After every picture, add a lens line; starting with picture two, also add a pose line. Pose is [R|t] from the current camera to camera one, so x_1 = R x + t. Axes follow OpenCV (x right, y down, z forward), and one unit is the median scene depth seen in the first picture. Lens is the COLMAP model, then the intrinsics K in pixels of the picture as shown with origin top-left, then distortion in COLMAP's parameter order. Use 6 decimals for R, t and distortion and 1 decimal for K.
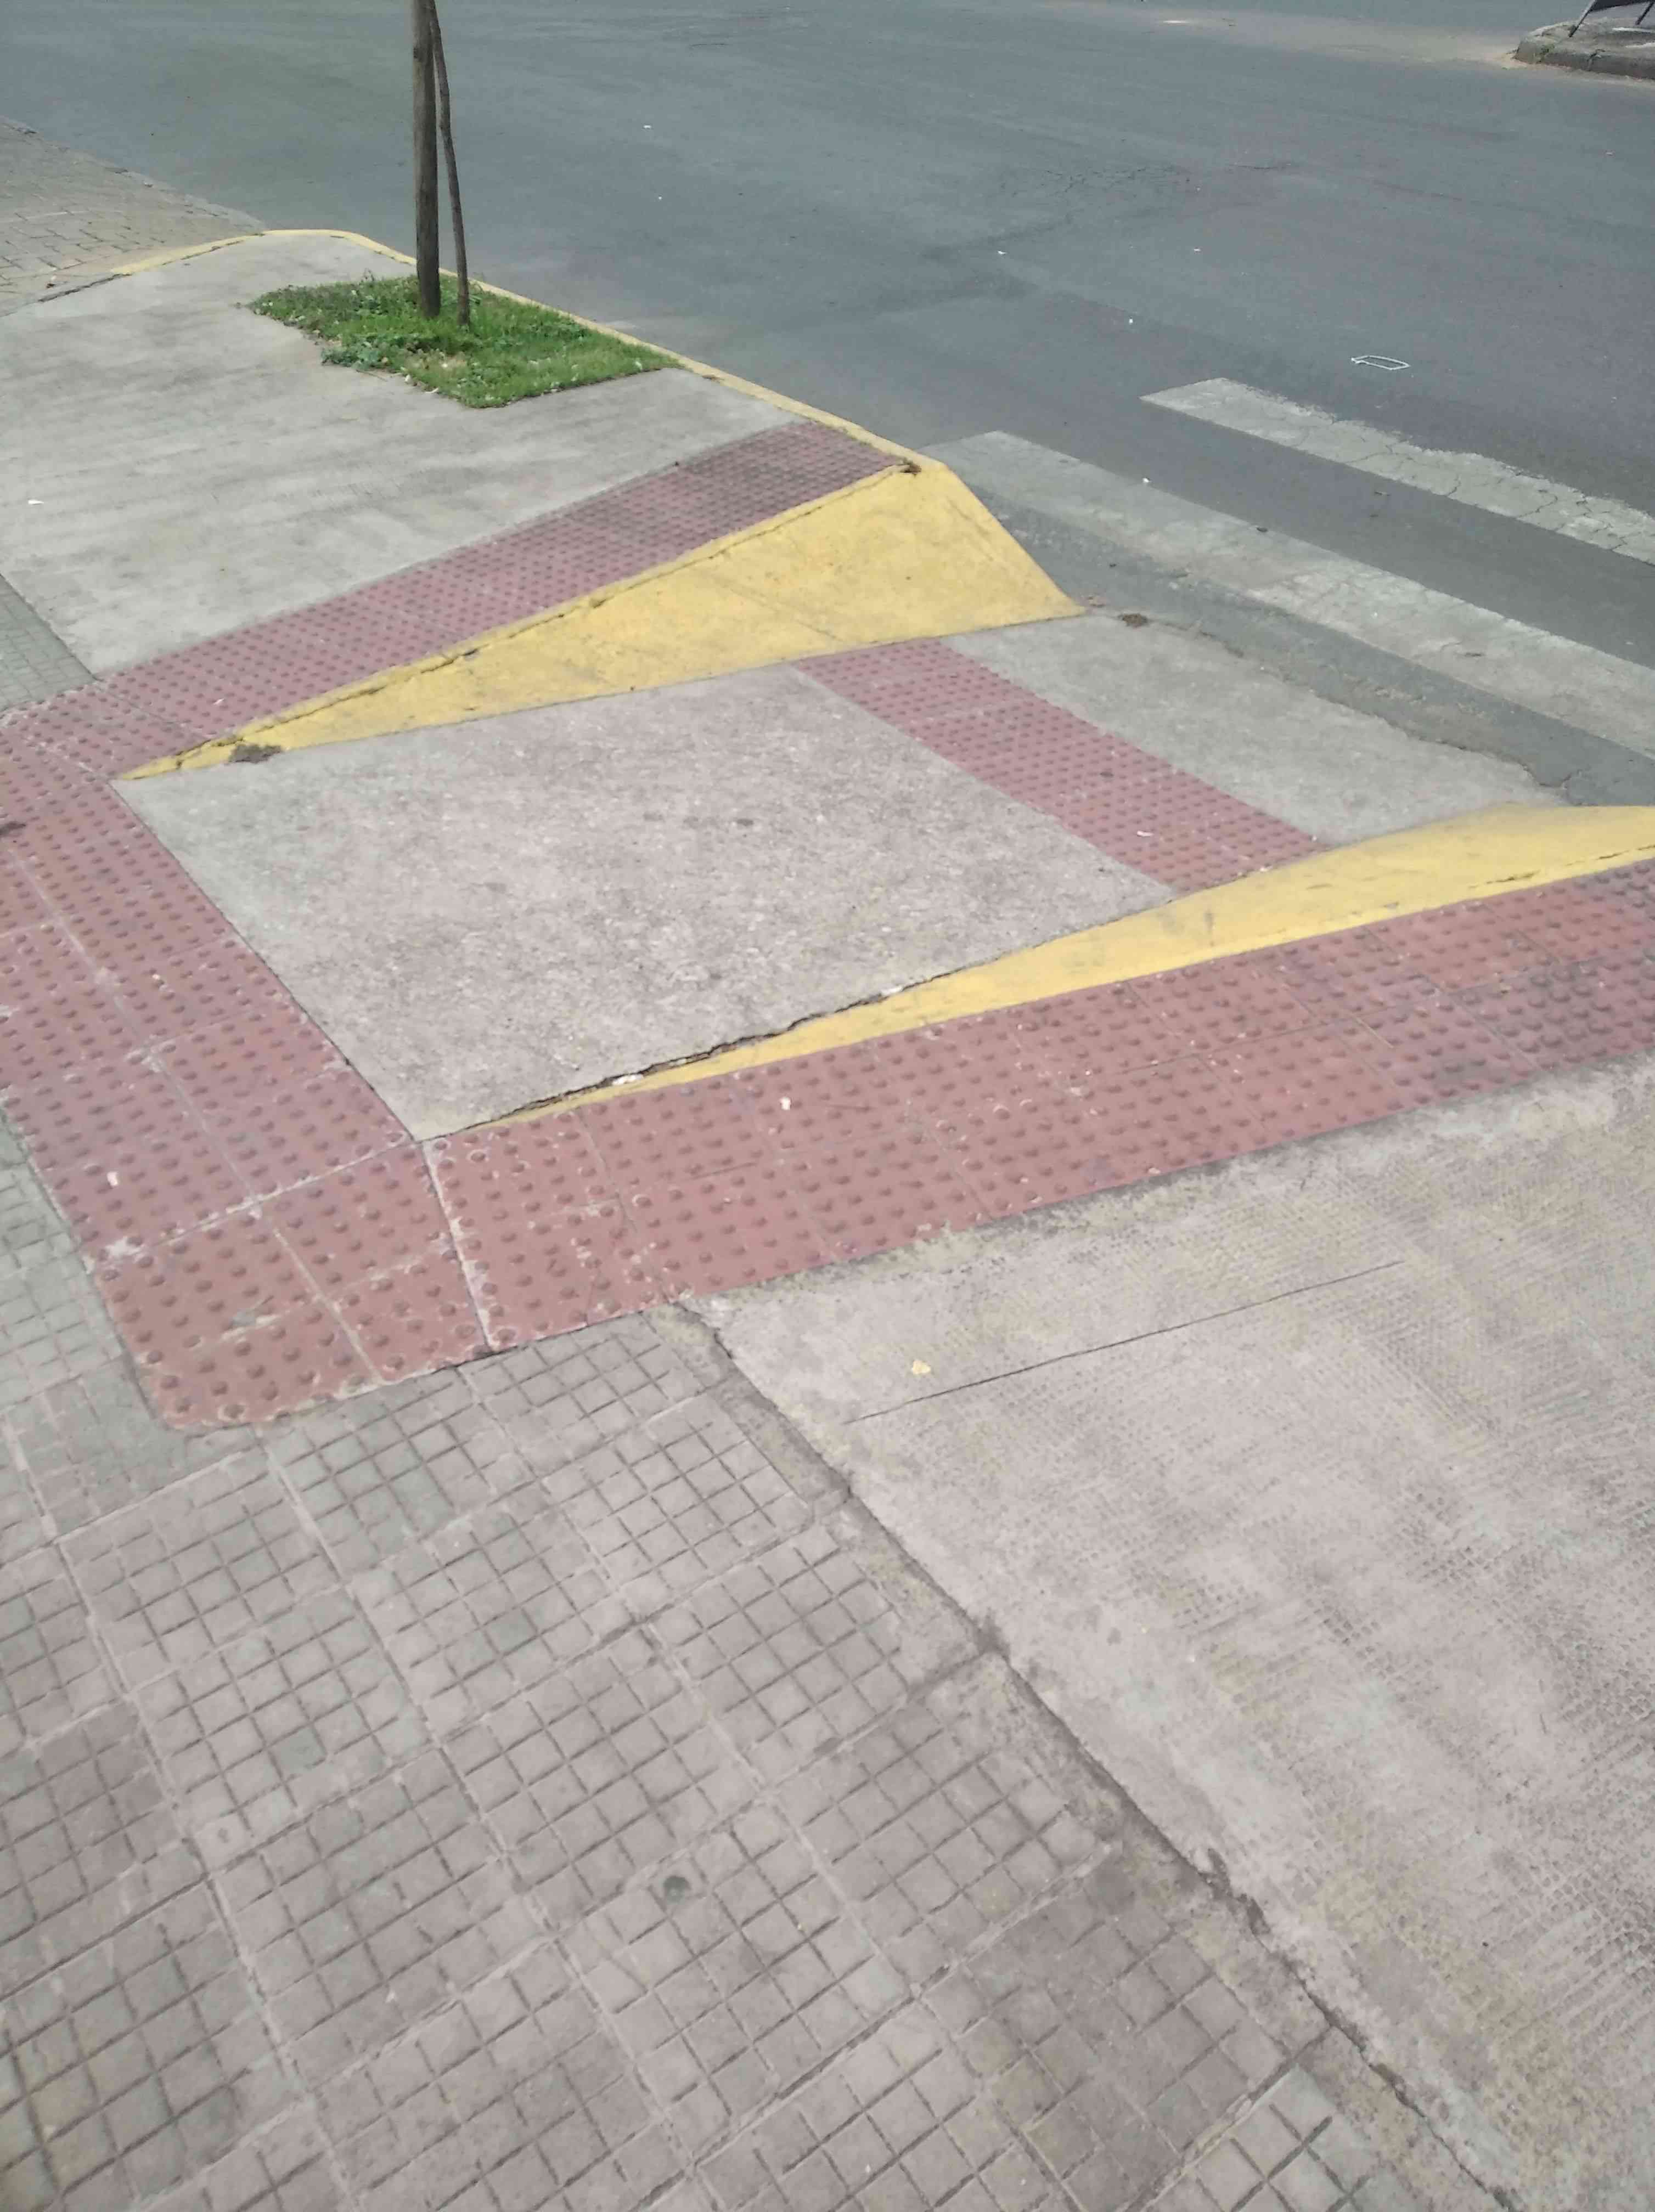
lens RADIAL K [[1682.1, 0, 827.5], [0, 1682.1, 1106.0], [0, 0, 1]] dist [0.069561, -0.121057]
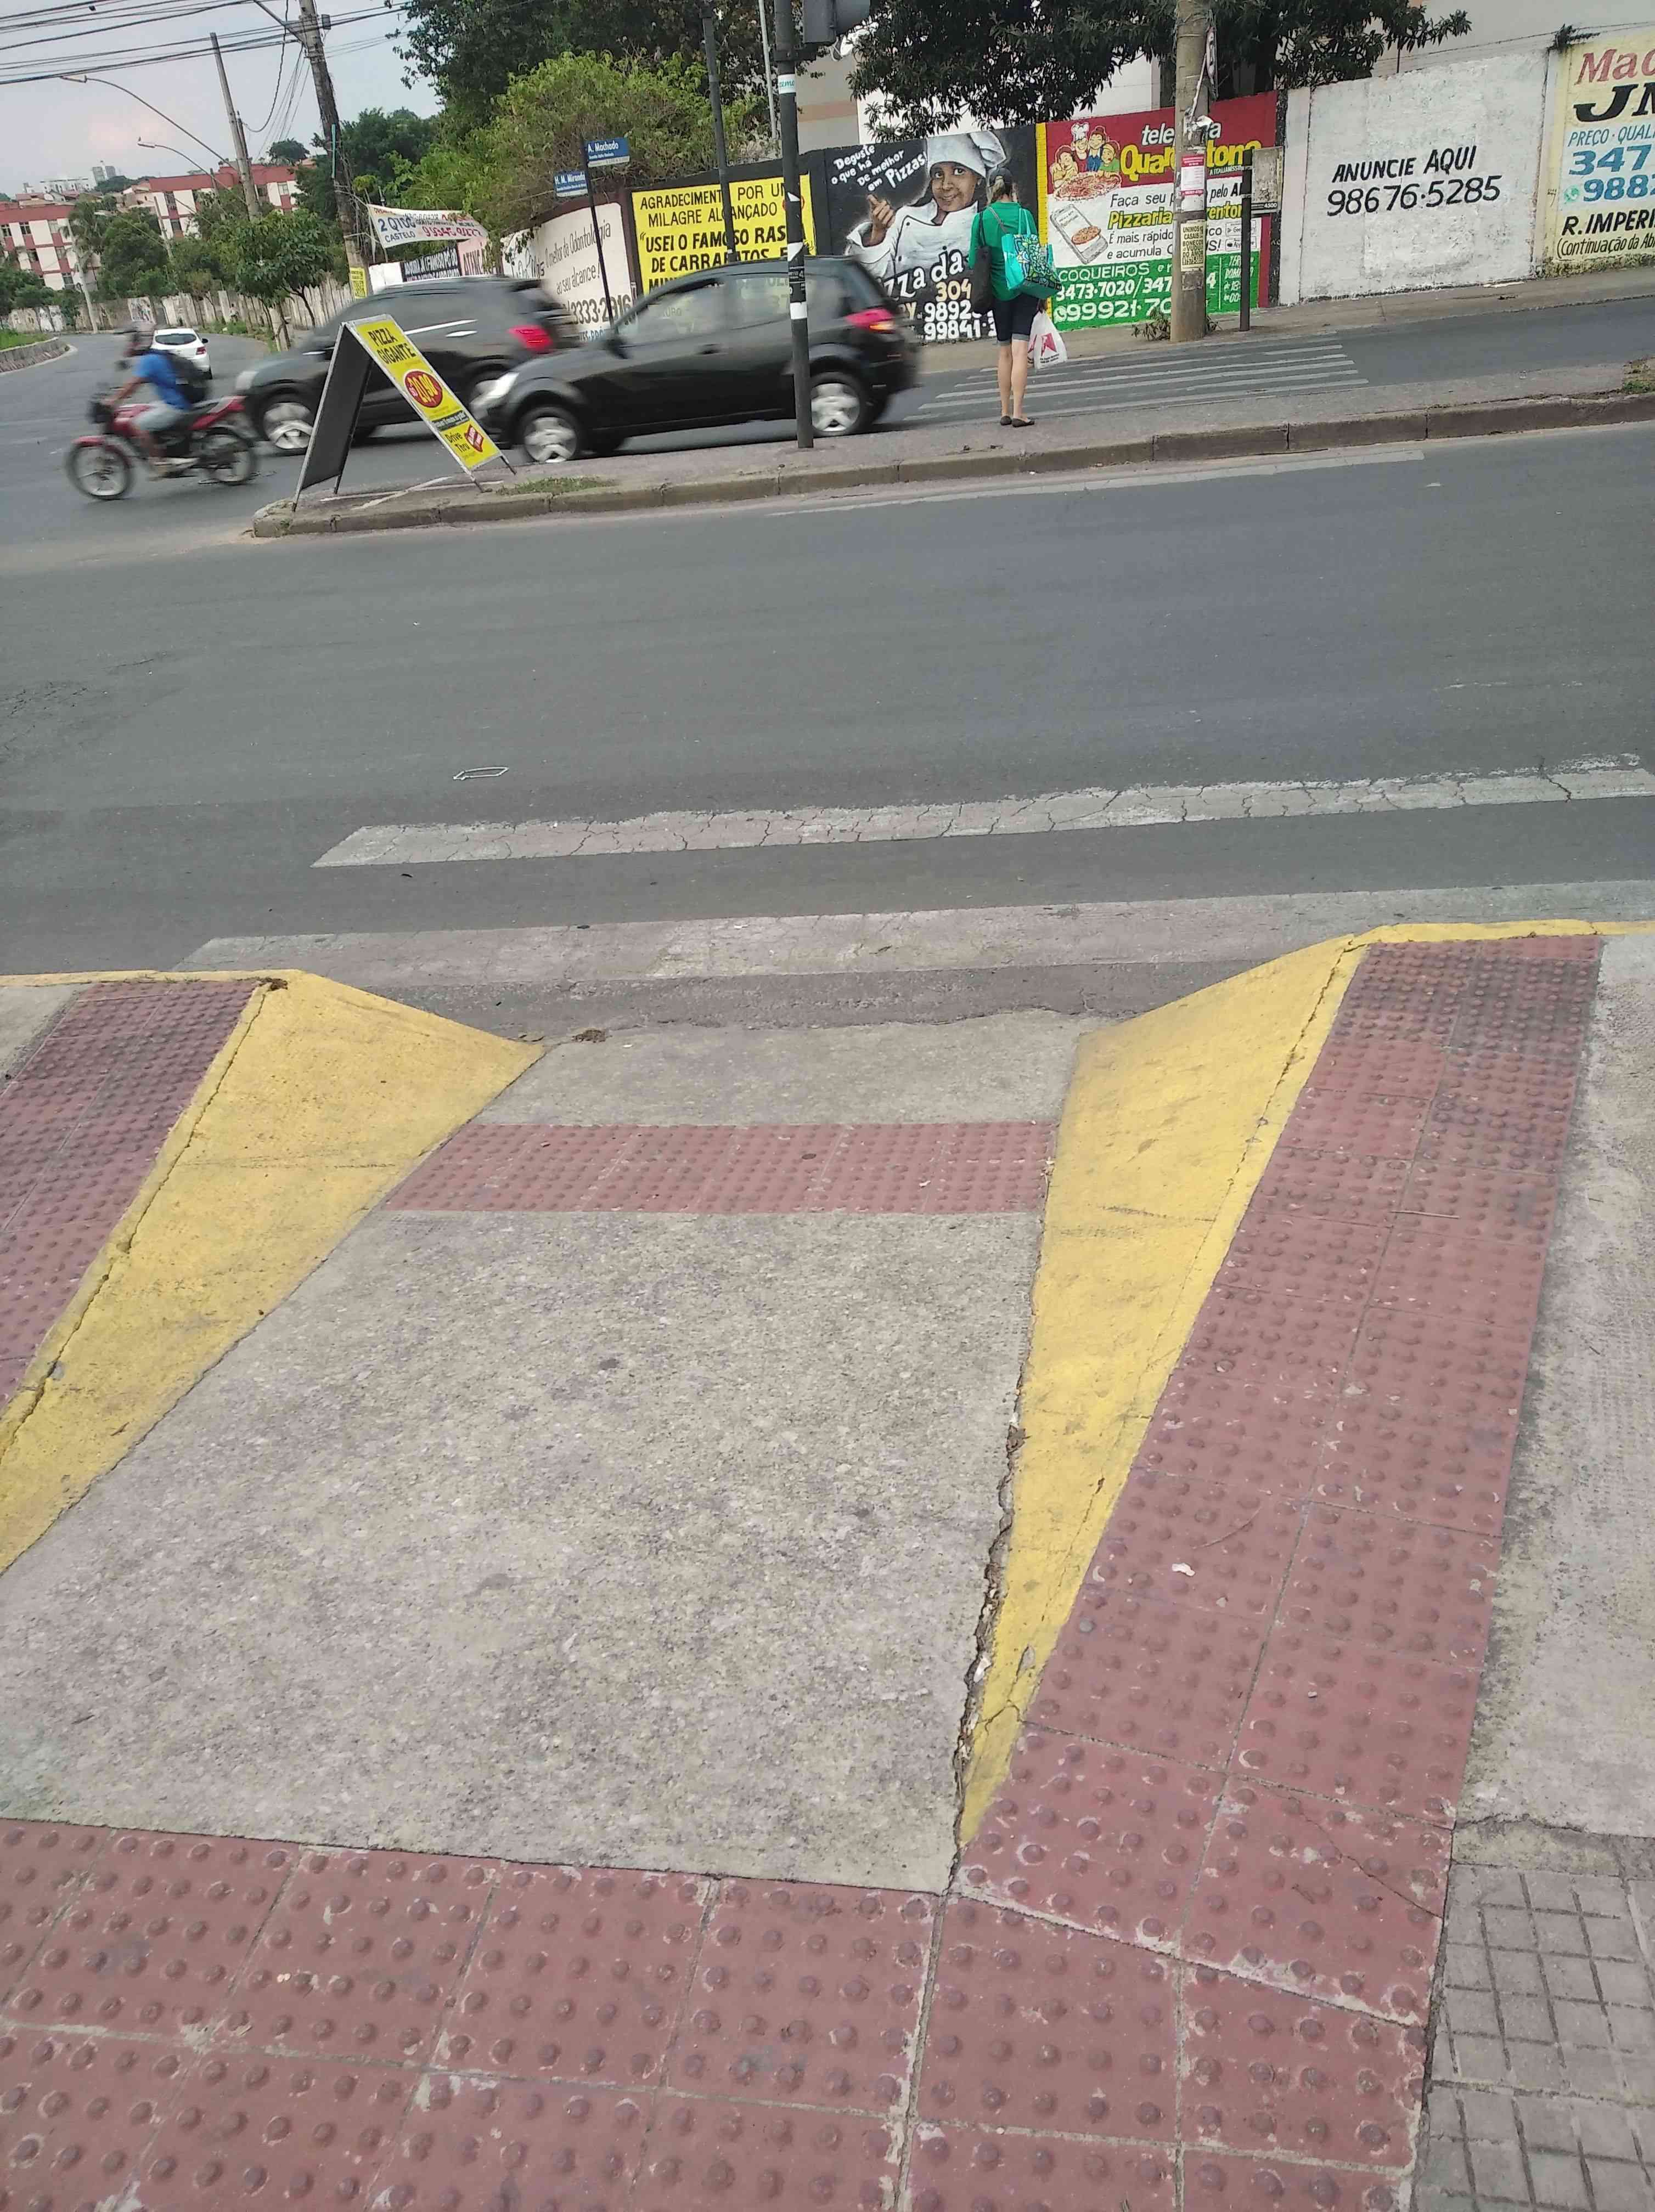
lens RADIAL K [[1682.1, 0, 827.5], [0, 1682.1, 1106.0], [0, 0, 1]] dist [0.069561, -0.121057]
pose [[0.717771, -0.379867, 0.583529, -0.332401], [0.506796, 0.859707, -0.063731, -0.140809], [-0.477455, 0.341474, 0.809588, 0.201618]]
